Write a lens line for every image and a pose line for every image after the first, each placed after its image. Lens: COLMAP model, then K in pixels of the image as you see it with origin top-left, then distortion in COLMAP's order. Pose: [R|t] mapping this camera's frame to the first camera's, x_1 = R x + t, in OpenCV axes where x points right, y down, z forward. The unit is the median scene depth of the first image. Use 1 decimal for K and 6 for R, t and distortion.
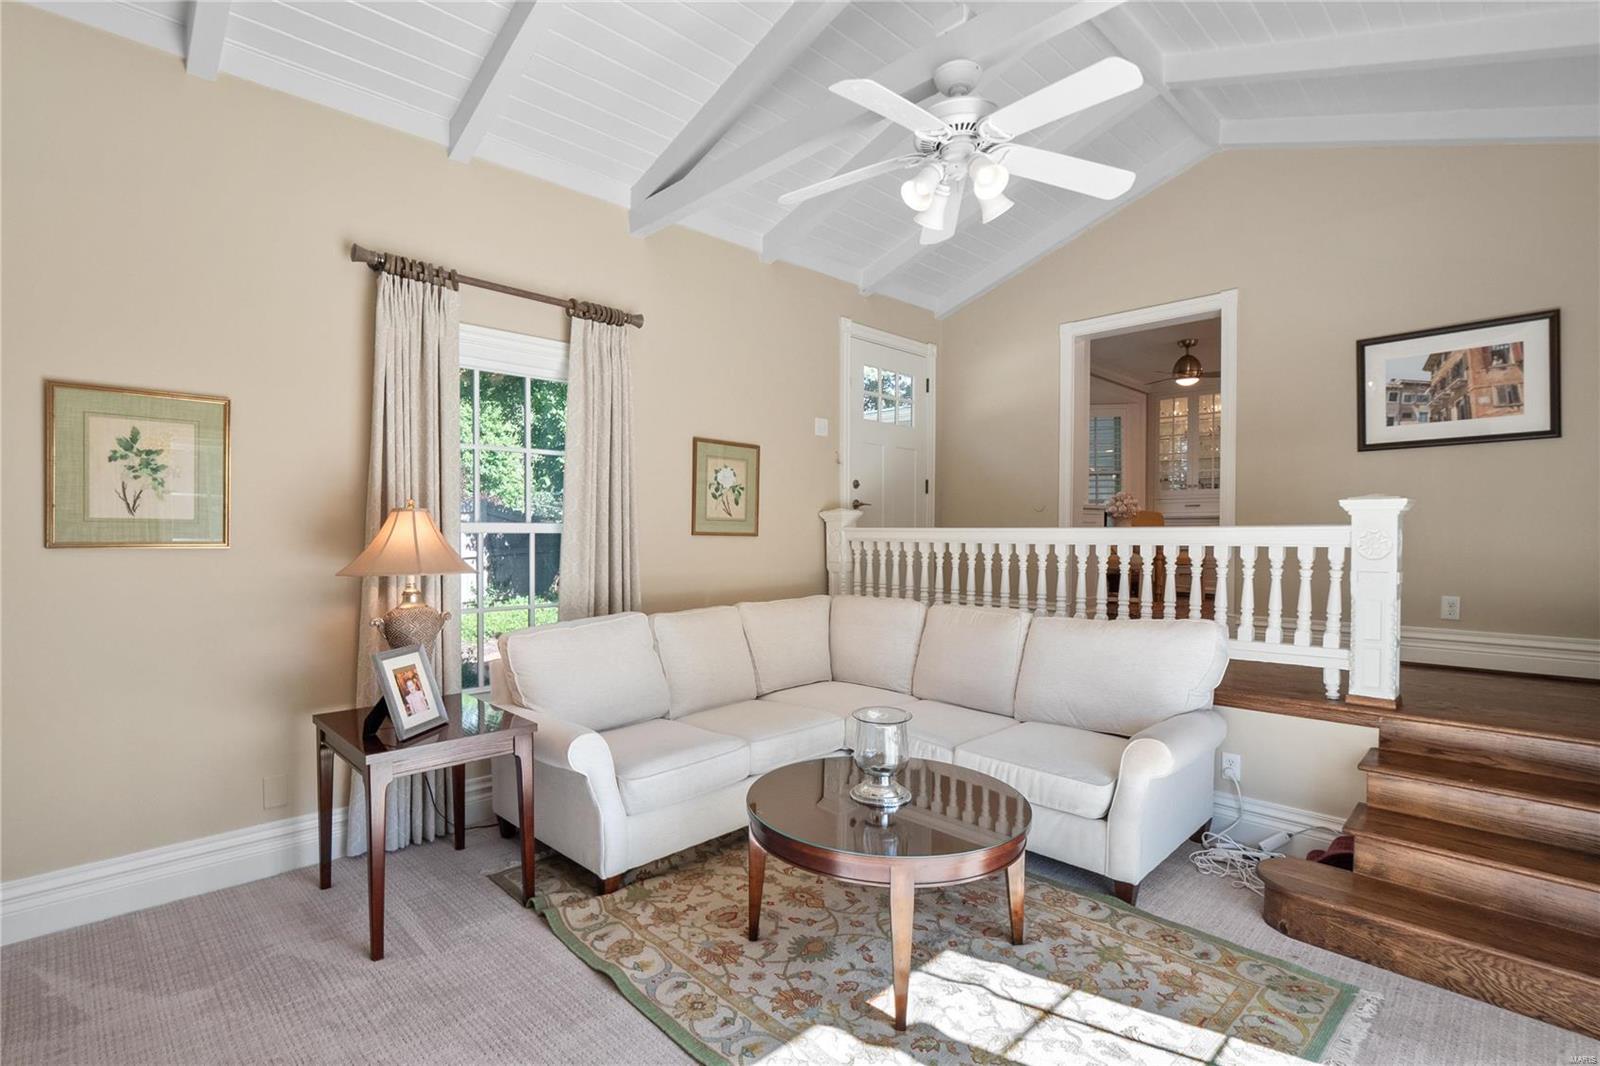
lens RADIAL K [[761.6, 0, 764.2], [0, 761.6, 539.8], [0, 0, 1]] dist [-0.009035, -0.000853]
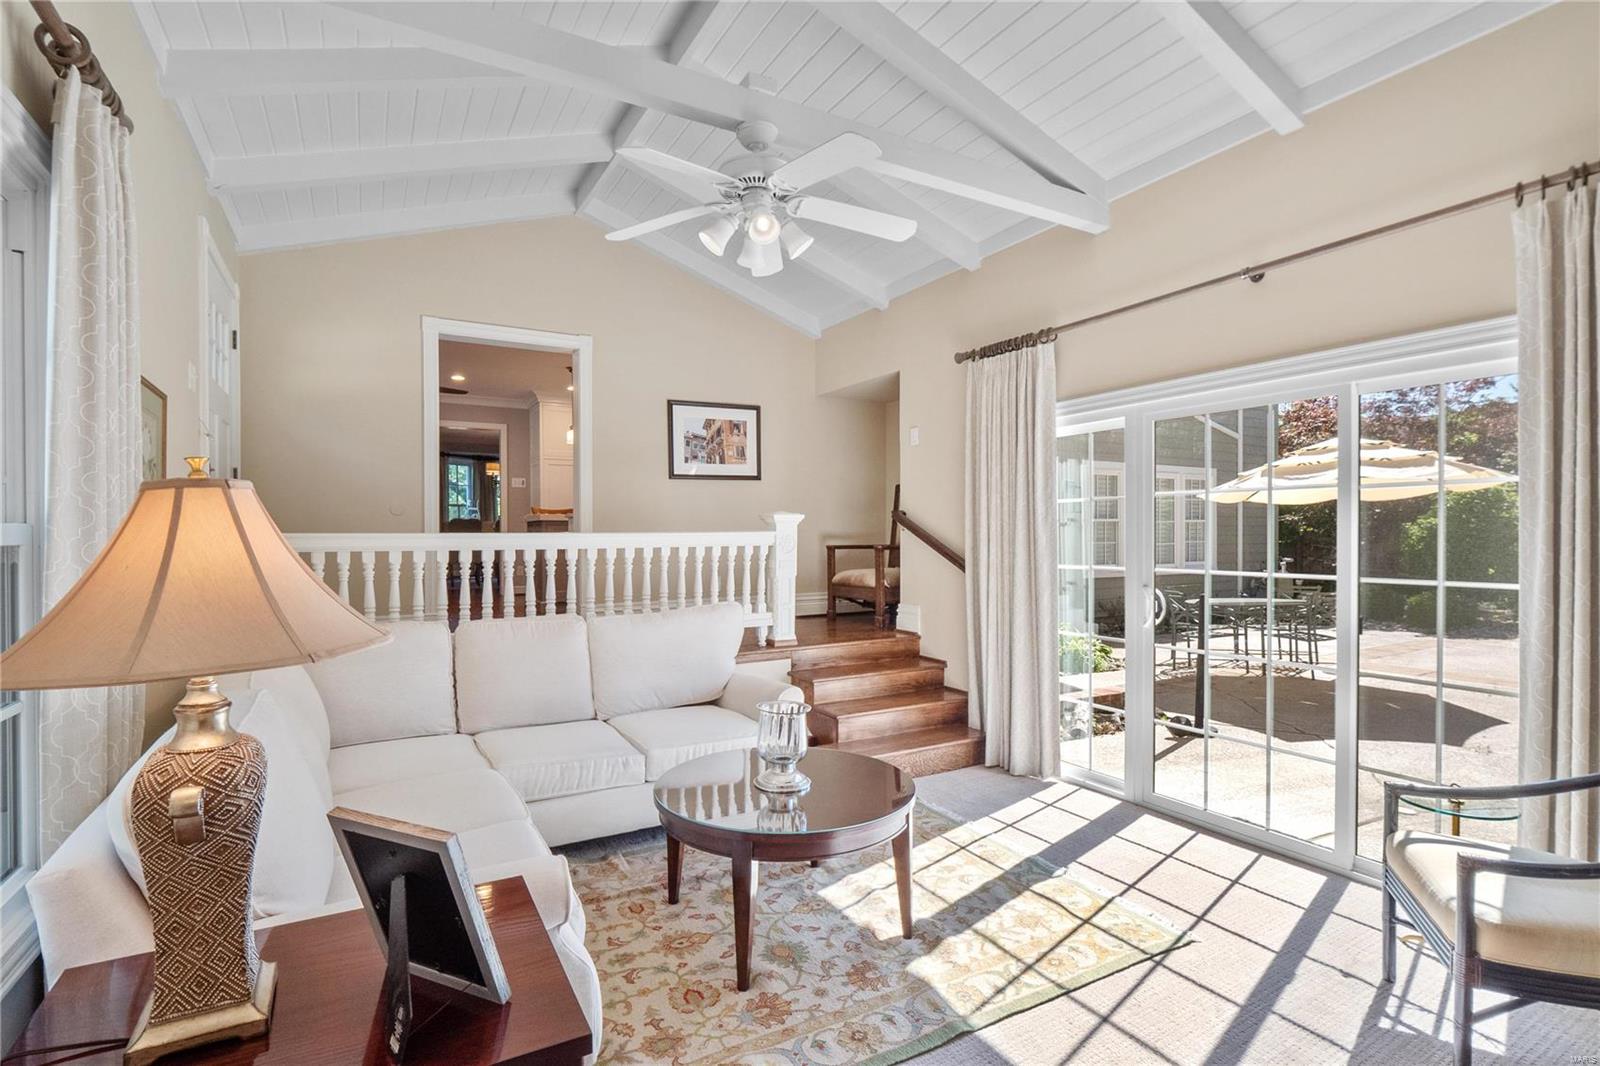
lens RADIAL K [[761.6, 0, 794.7], [0, 761.6, 538.3], [0, 0, 1]] dist [-0.009035, -0.000853]
pose [[0.234952, -0.006308, 0.971987, -0.602424], [0.015590, 0.999875, 0.002720, -0.006742], [-0.971882, 0.014514, 0.235020, 0.498484]]
